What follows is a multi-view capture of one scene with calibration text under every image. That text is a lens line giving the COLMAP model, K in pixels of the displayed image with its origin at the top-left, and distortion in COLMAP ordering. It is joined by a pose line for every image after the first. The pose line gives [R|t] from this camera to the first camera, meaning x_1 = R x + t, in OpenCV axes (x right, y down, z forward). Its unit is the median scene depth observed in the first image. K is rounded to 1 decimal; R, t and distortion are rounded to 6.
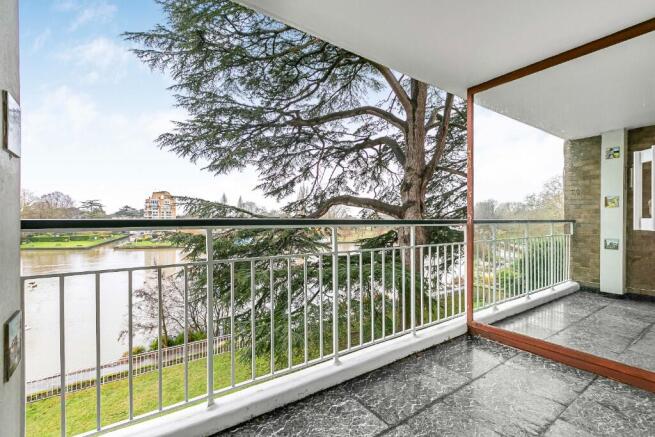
lens RADIAL K [[299.4, 0, 329.2], [0, 299.4, 216.6], [0, 0, 1]] dist [0.010669, 0.000731]
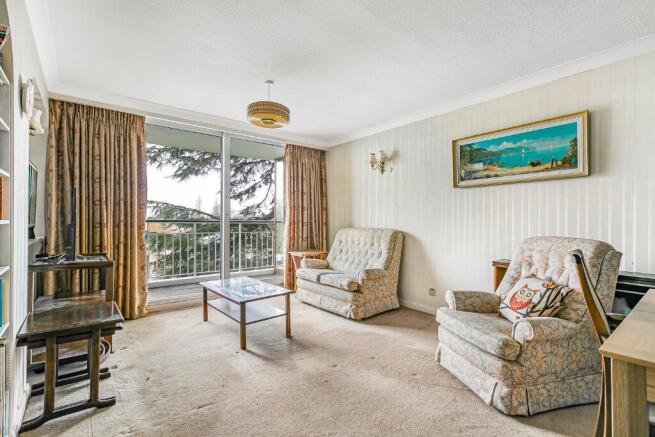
lens RADIAL K [[299.4, 0, 326.8], [0, 299.4, 219.0], [0, 0, 1]] dist [0.010669, 0.000731]
pose [[0.997919, 0.005866, 0.064207, 0.085812], [-0.005965, 0.999981, 0.001362, -0.000969], [-0.064198, -0.001742, 0.997936, -0.141187]]
